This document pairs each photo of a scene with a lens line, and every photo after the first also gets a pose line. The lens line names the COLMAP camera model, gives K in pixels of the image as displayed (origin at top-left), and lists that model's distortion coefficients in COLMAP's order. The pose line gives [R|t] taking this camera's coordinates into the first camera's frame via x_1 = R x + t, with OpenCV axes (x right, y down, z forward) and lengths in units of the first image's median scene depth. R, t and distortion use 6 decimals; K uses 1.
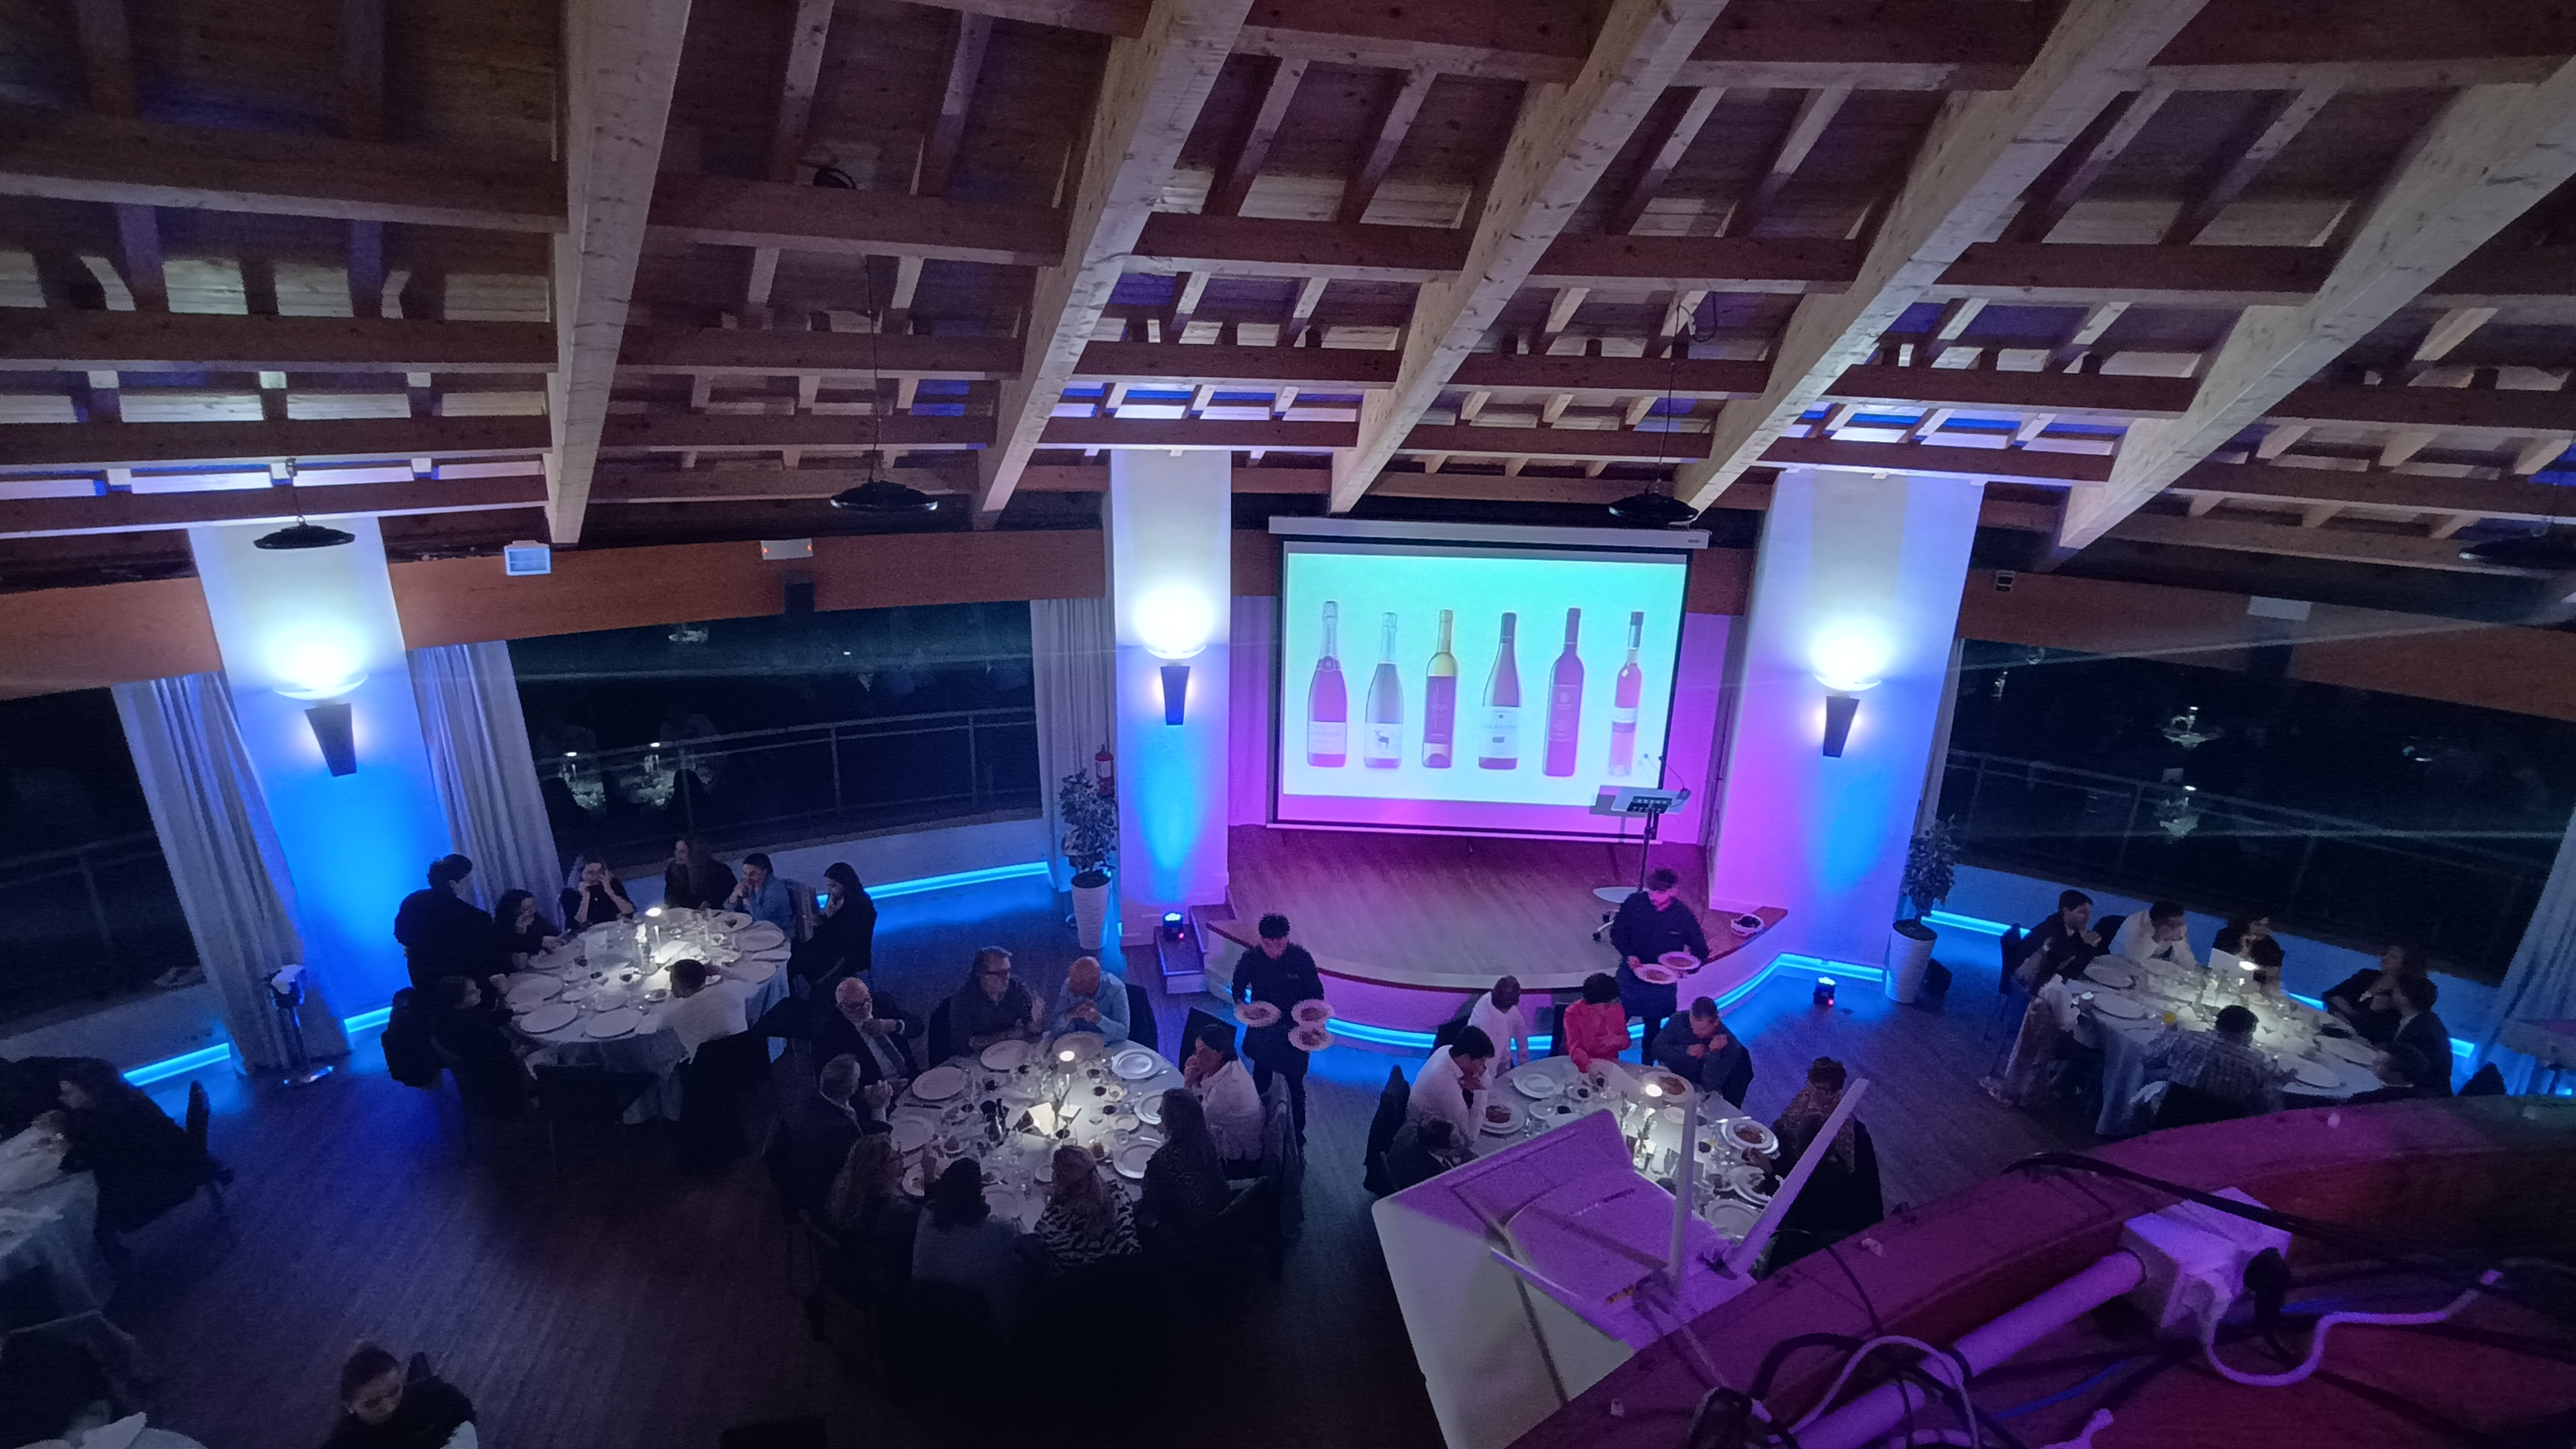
lens RADIAL K [[1188.0, 0, 1280.6], [0, 1188.0, 734.4], [0, 0, 1]] dist [-0.000746, -0.000177]
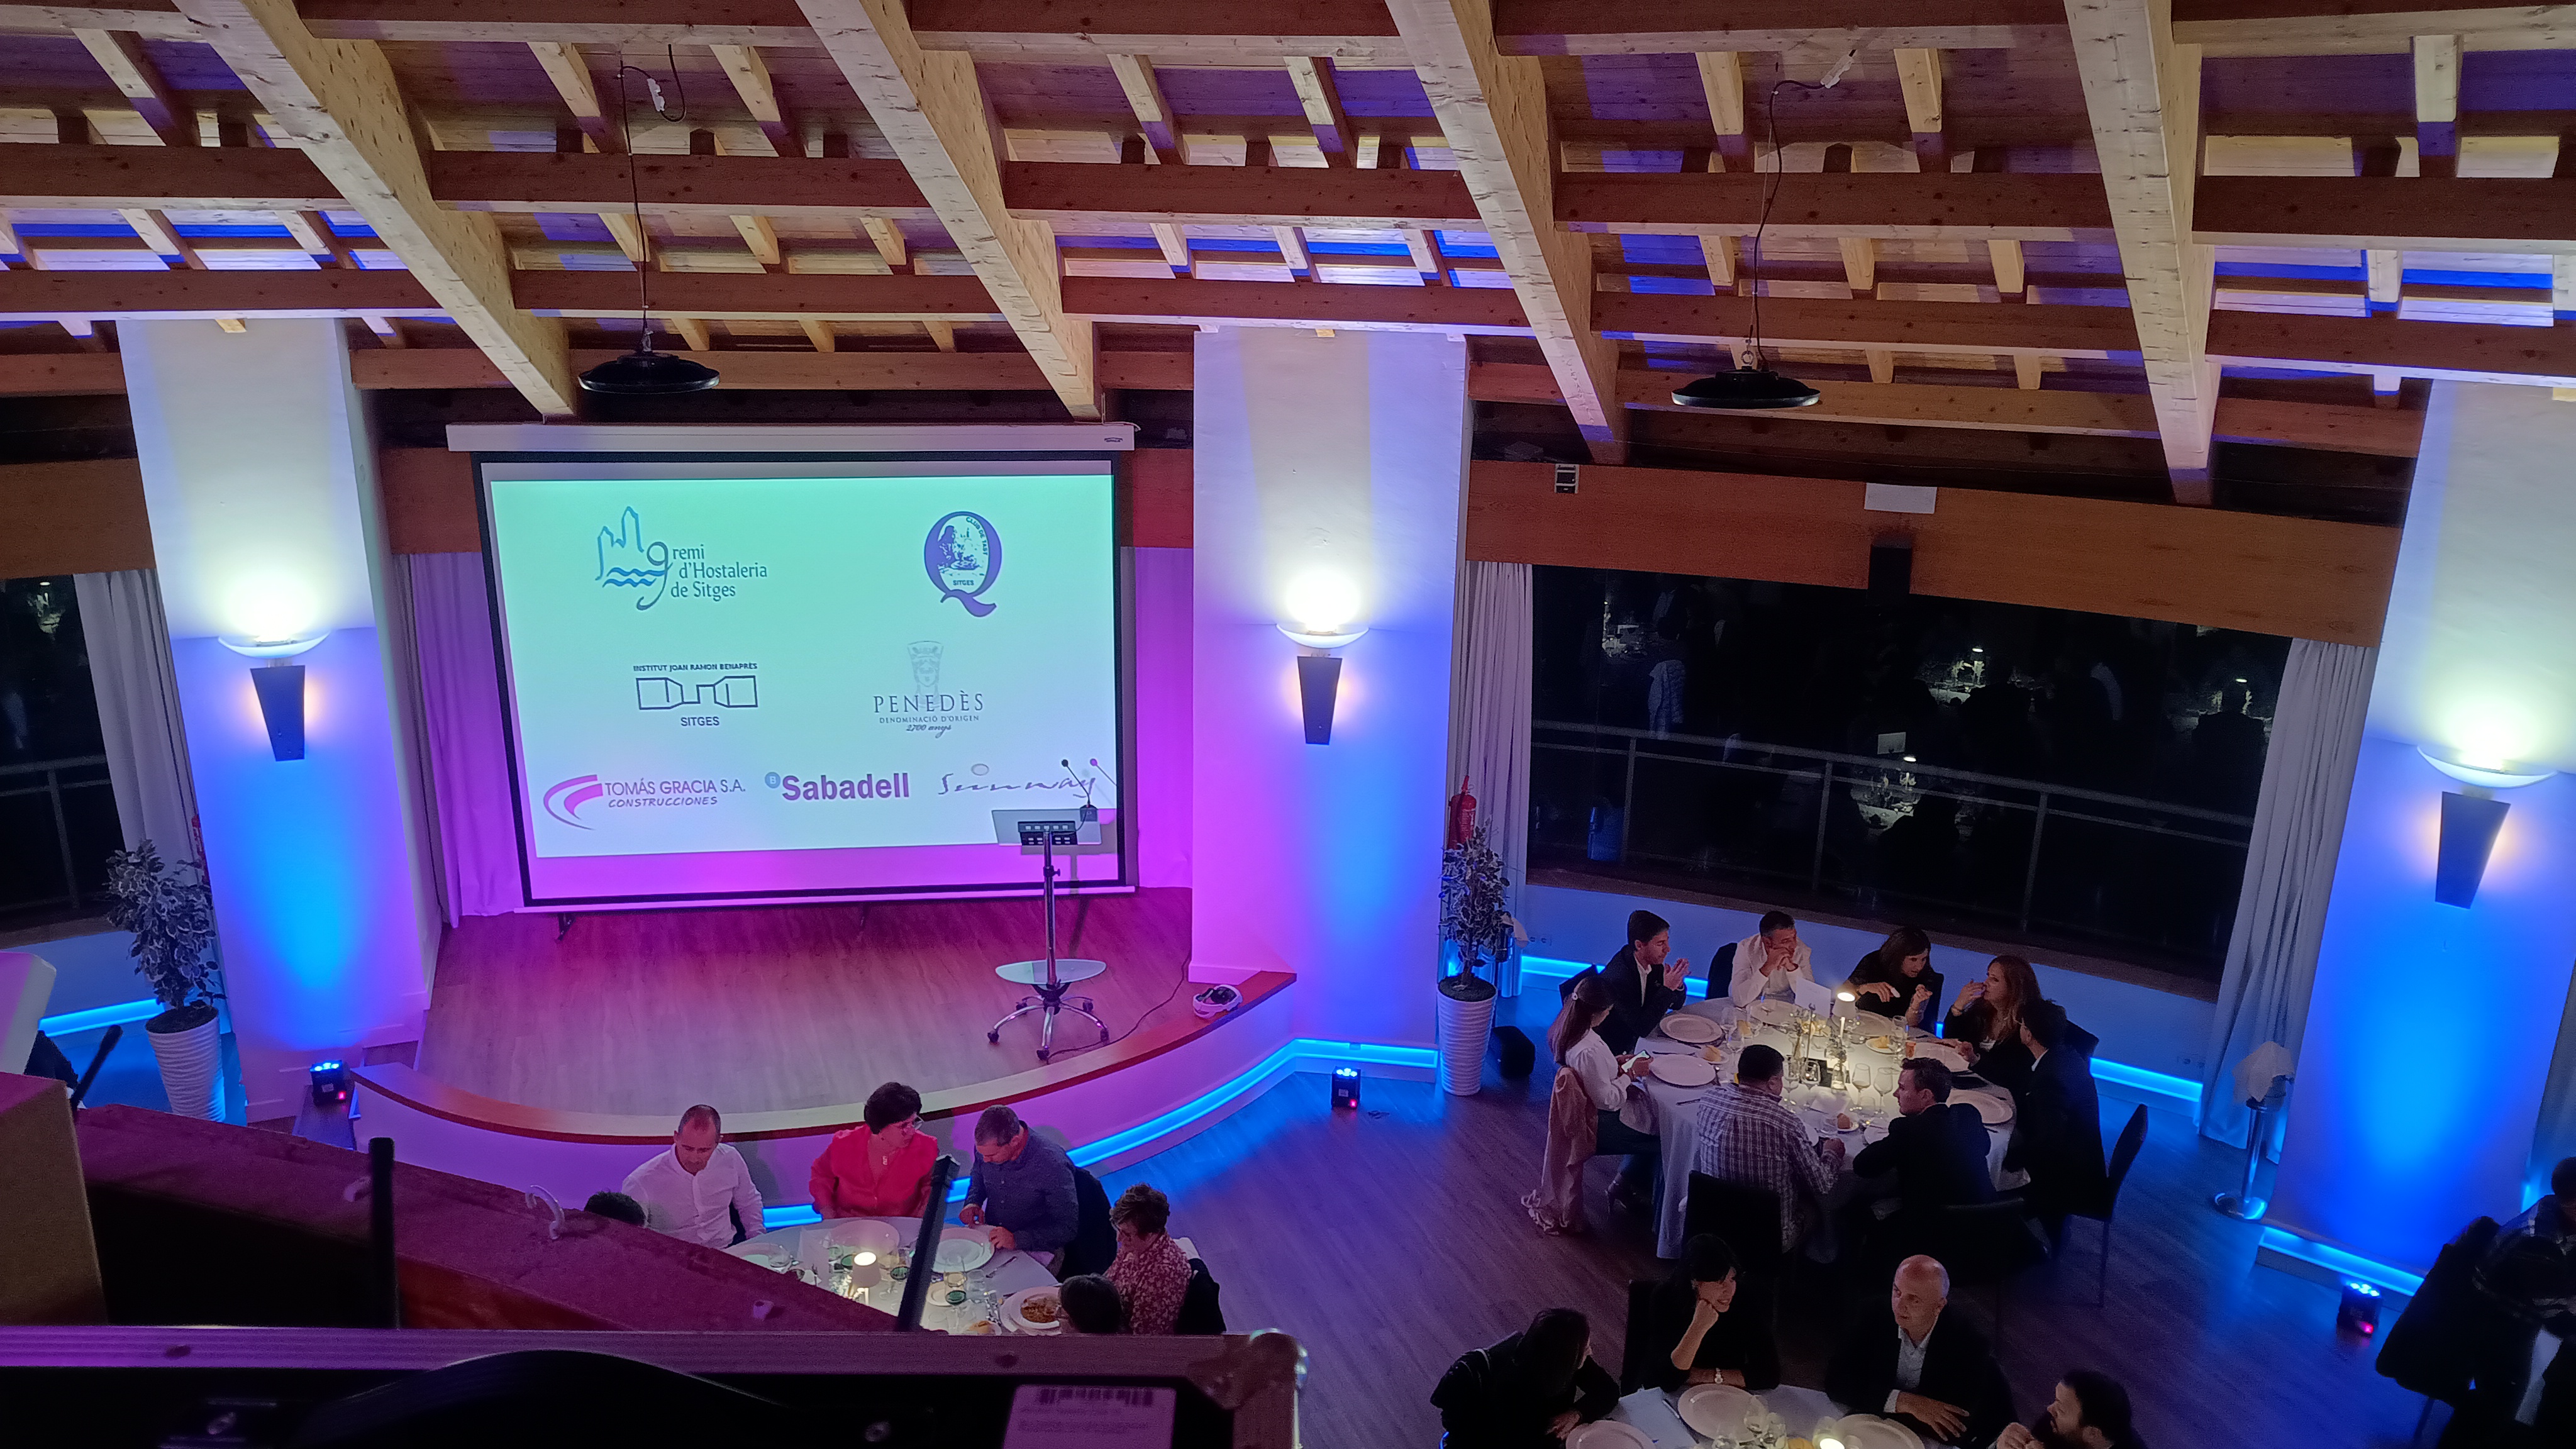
lens RADIAL K [[1792.9, 0, 1285.2], [0, 1792.9, 724.8], [0, 0, 1]] dist [0.009450, 0.000867]
pose [[0.987340, -0.062095, 0.145955, 0.337486], [0.066025, 0.997570, -0.022233, 0.033890], [-0.144220, 0.031589, 0.989041, -0.021252]]
